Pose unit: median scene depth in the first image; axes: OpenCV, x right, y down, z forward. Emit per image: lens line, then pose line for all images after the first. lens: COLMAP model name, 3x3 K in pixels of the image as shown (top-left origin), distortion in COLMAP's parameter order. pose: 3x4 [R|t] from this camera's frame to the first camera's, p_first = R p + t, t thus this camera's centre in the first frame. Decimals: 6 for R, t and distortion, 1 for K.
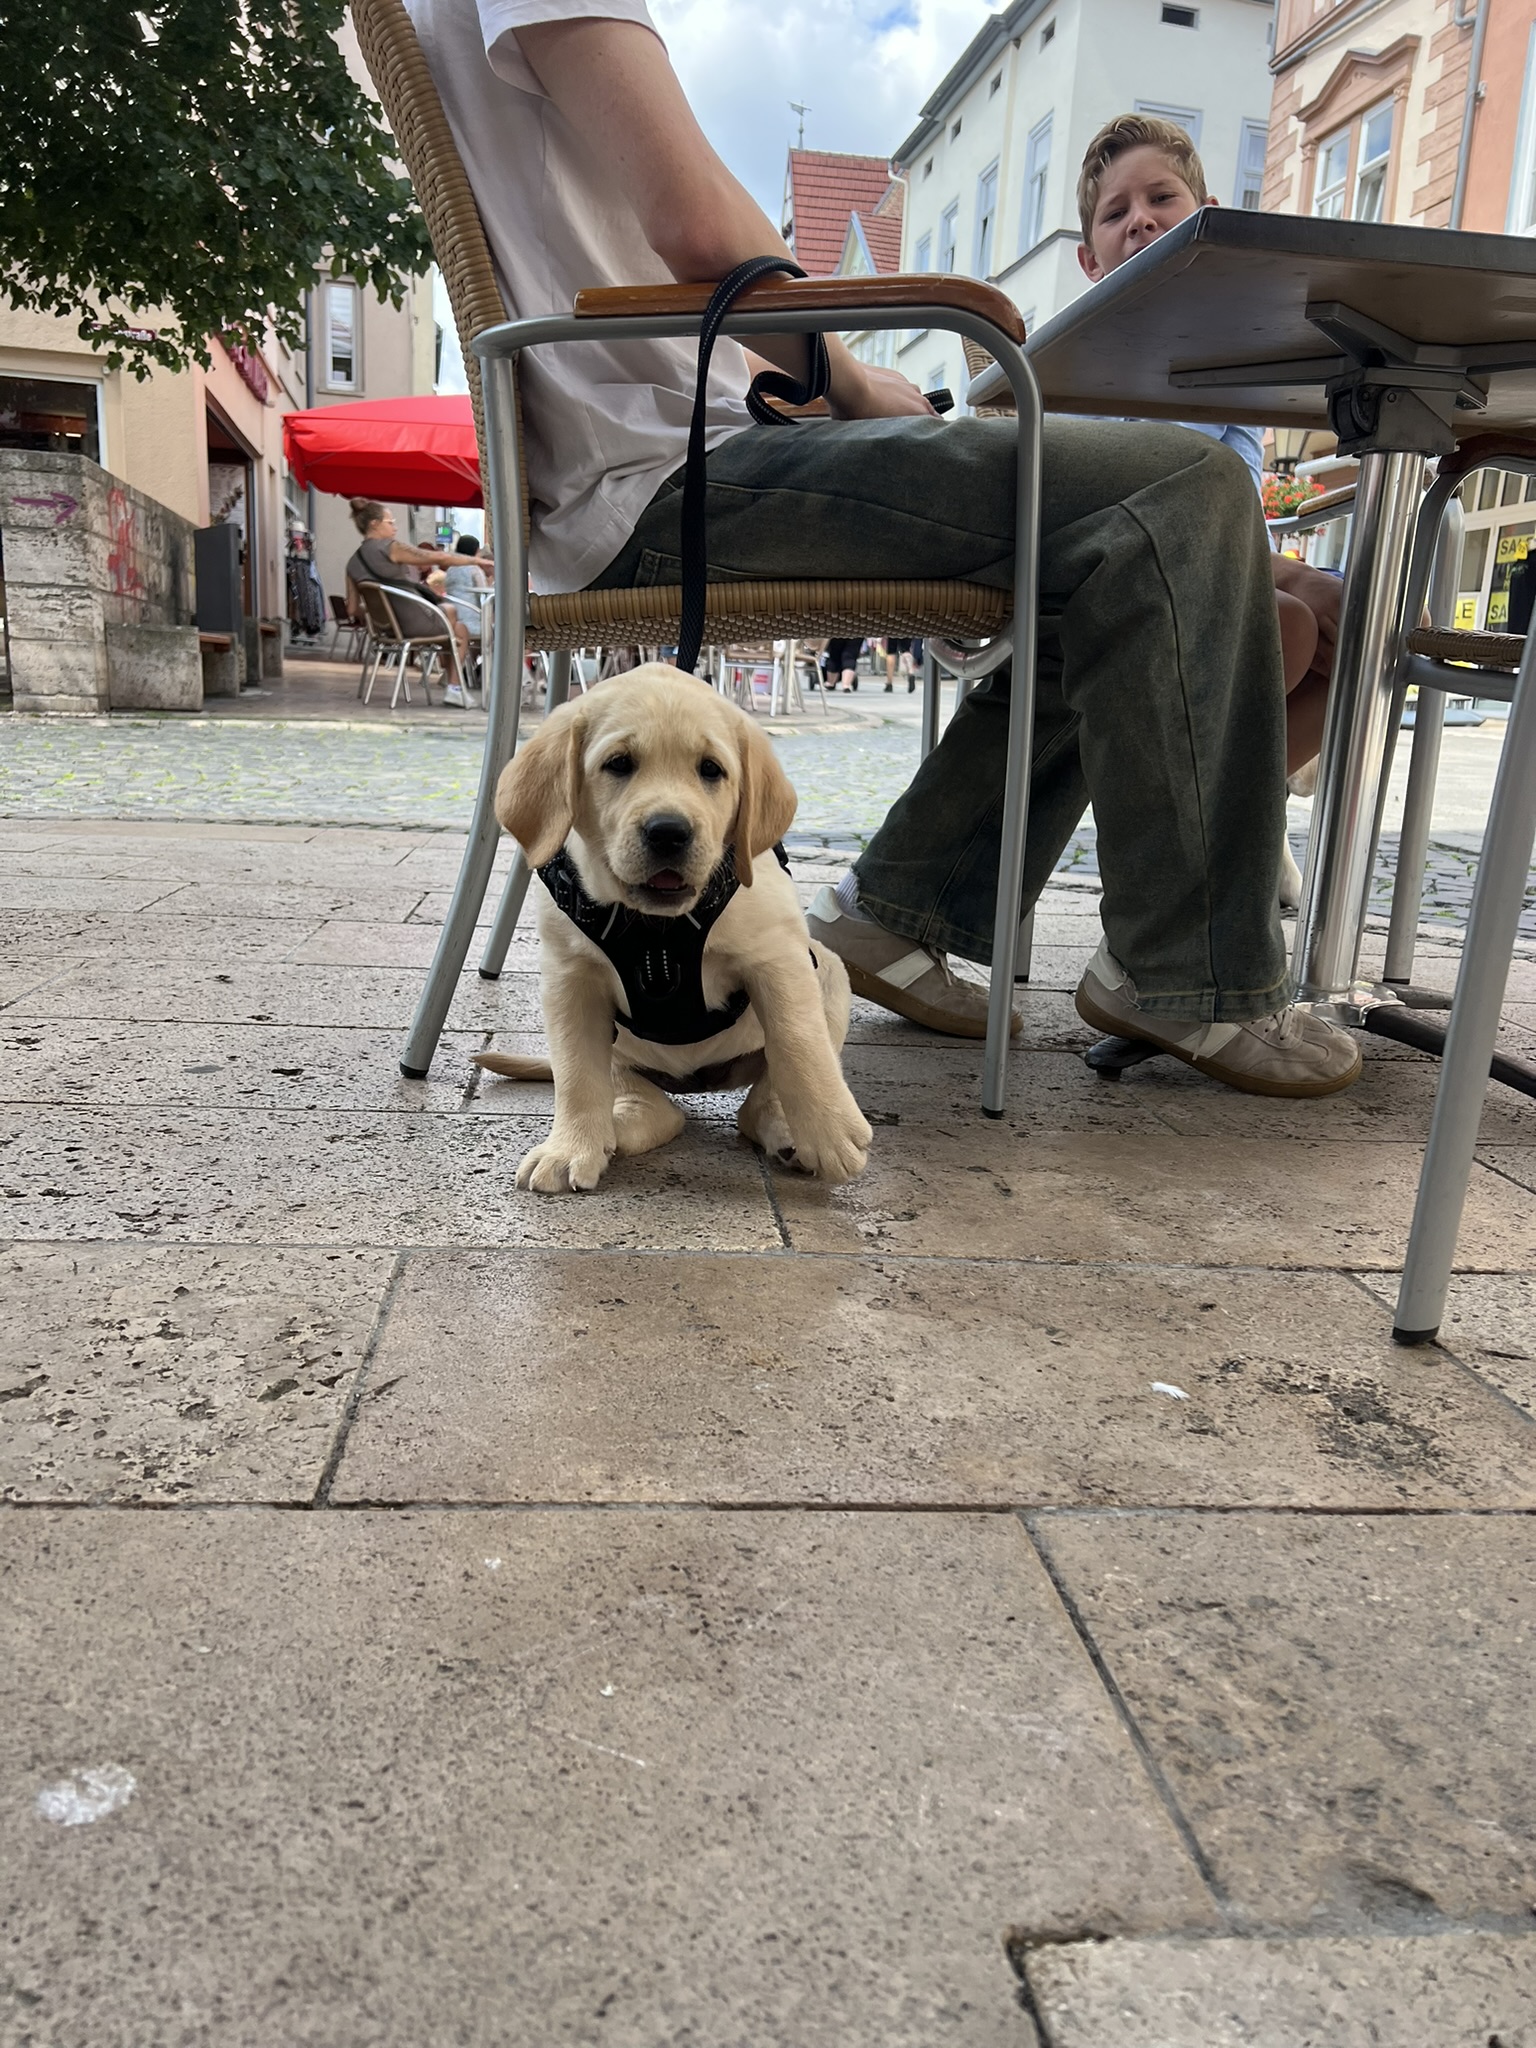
lens RADIAL K [[1566.5, 0, 777.3], [0, 1566.5, 1022.8], [0, 0, 1]] dist [0.011786, -0.016257]
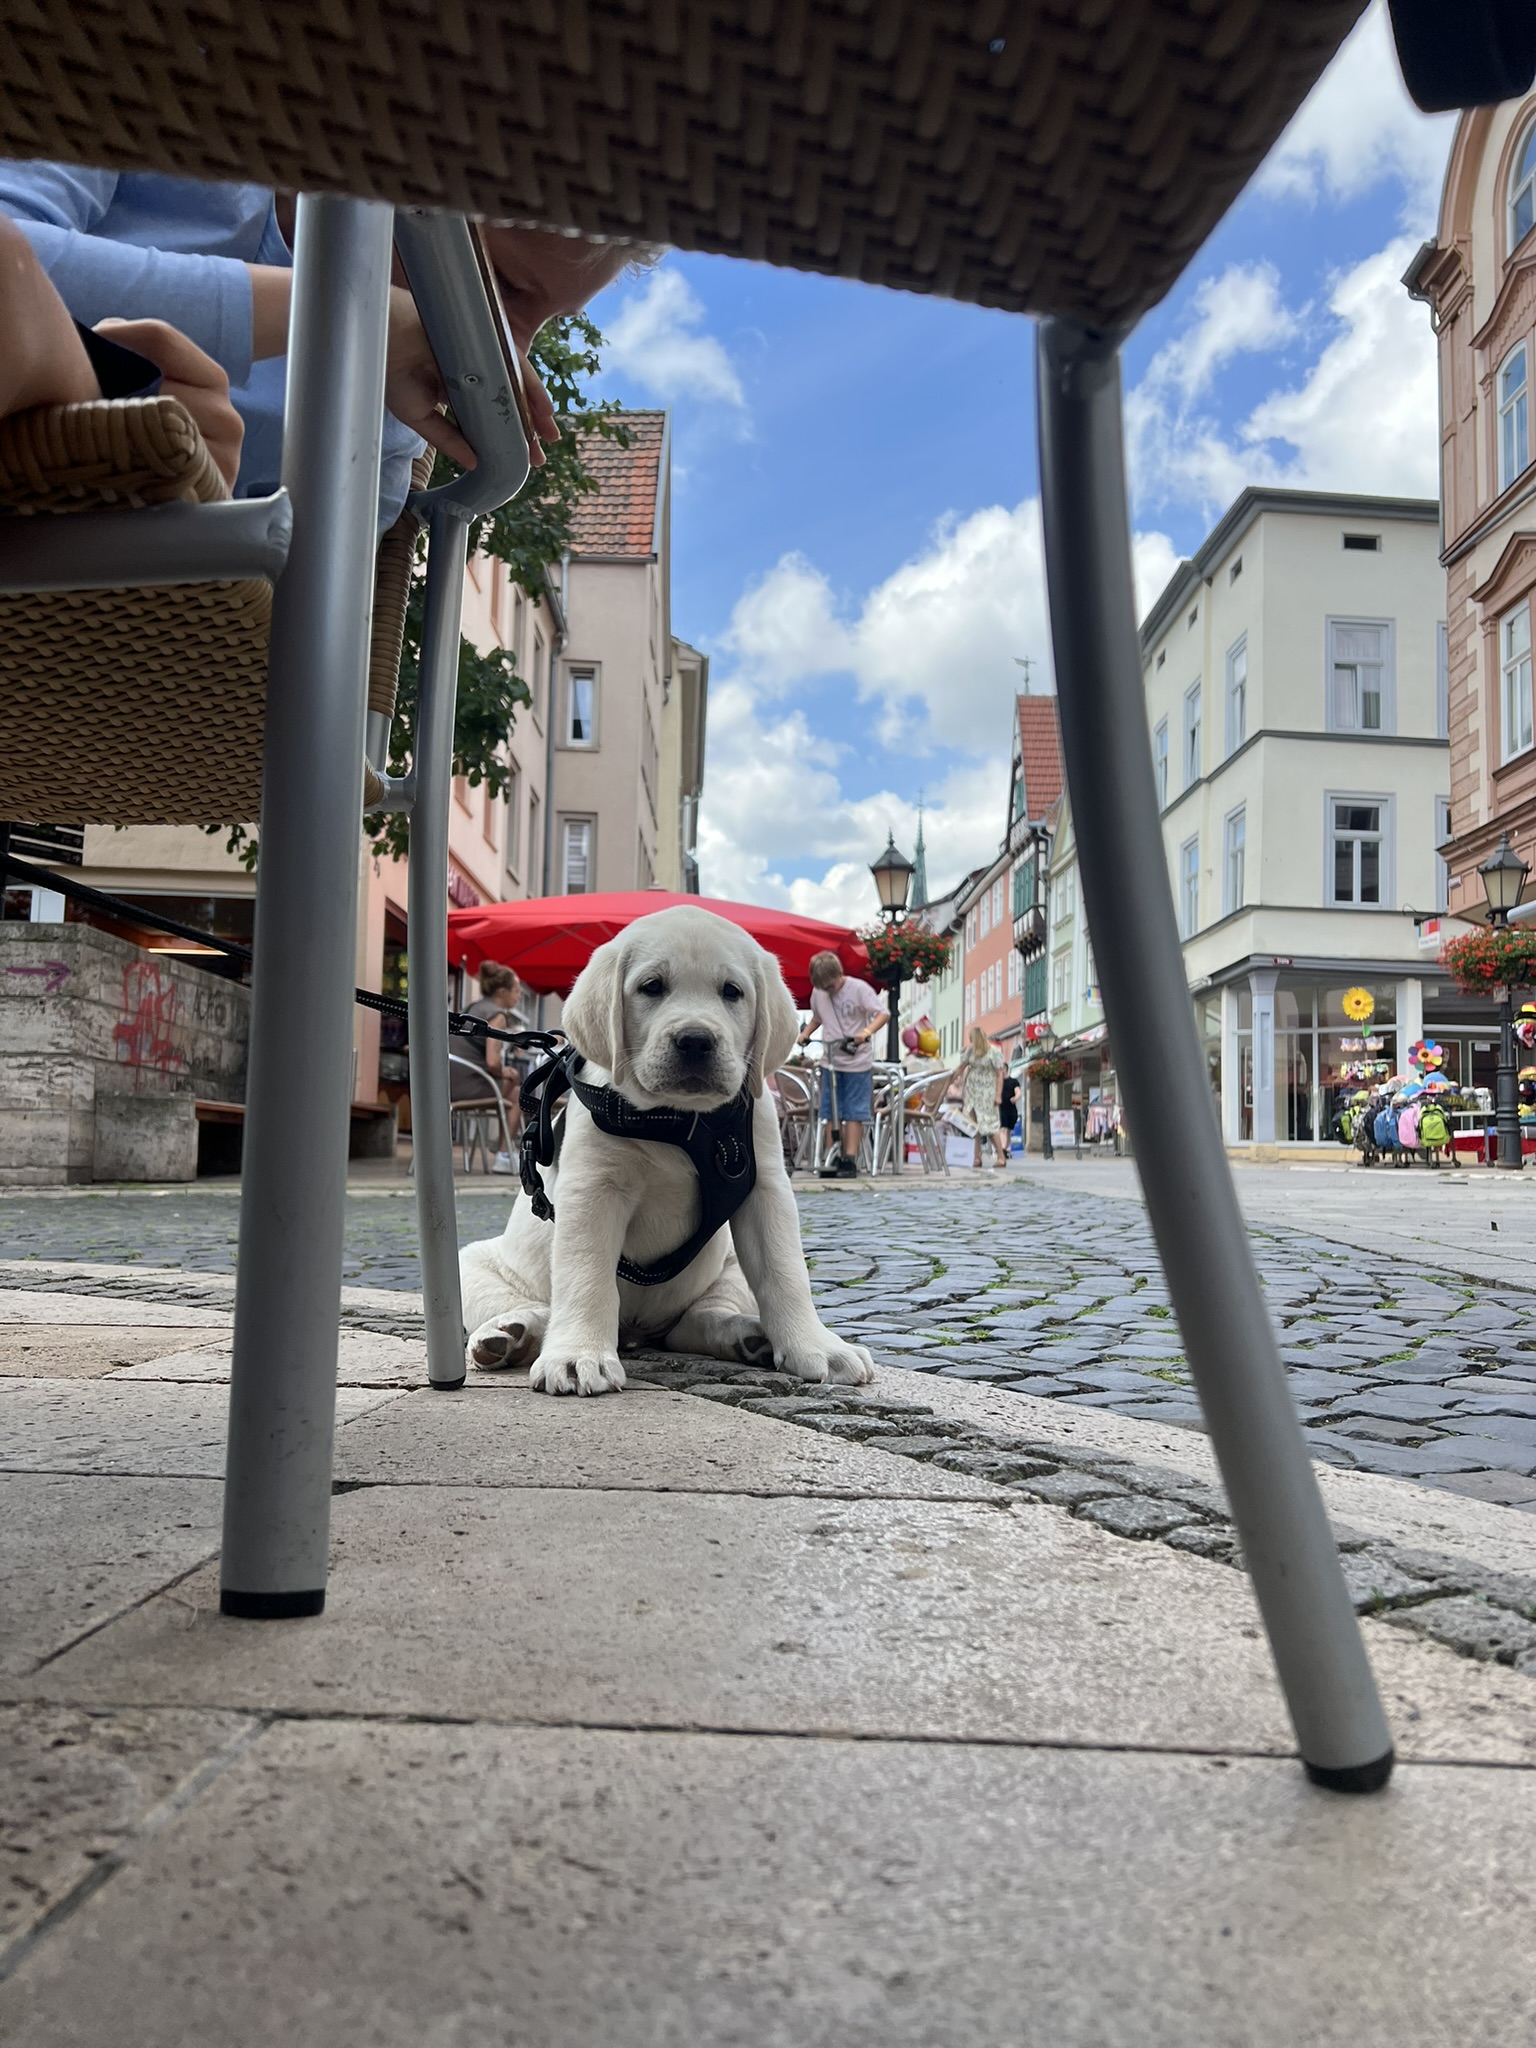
lens RADIAL K [[1566.5, 0, 760.6], [0, 1566.5, 1036.3], [0, 0, 1]] dist [0.011786, -0.016257]
pose [[0.984907, -0.048268, -0.166217, 0.119205], [-0.003263, 0.954981, -0.296650, -0.009212], [0.173053, 0.292715, 0.940410, 0.173543]]
